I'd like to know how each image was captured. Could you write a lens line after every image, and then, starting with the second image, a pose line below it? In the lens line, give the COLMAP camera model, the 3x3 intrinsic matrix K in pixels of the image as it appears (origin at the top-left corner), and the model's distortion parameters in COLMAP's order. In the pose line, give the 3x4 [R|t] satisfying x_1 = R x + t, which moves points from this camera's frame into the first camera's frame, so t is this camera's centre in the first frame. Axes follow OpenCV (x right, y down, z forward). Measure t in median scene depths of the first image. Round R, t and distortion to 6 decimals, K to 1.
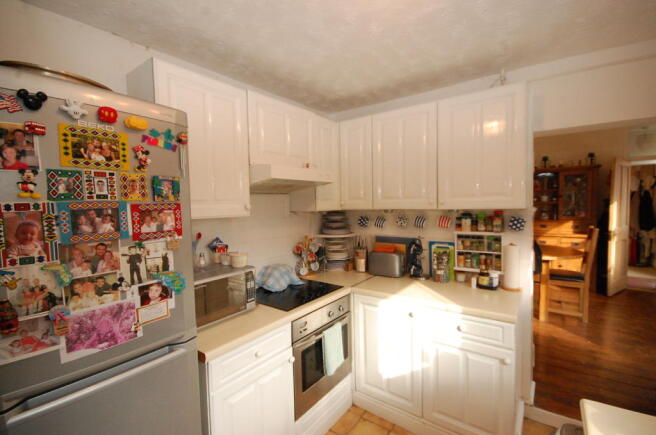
lens RADIAL K [[295.6, 0, 329.9], [0, 295.6, 219.3], [0, 0, 1]] dist [0.018763, 0.000077]
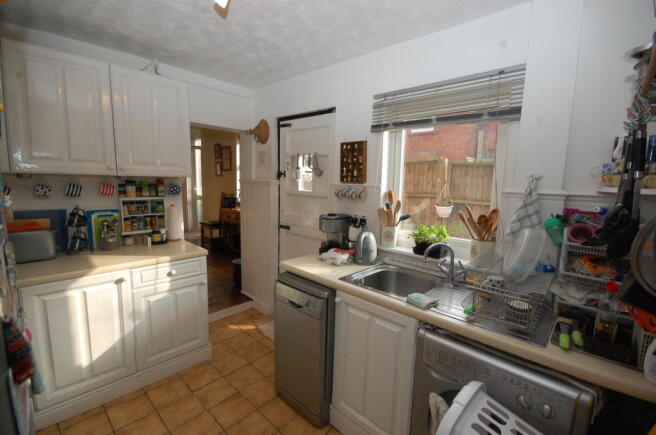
lens RADIAL K [[295.6, 0, 331.8], [0, 295.6, 217.9], [0, 0, 1]] dist [0.018763, 0.000077]
pose [[0.126830, -0.101420, 0.986726, -0.534156], [0.030574, 0.994686, 0.098308, 0.030694], [-0.991453, 0.017700, 0.129257, 0.145382]]
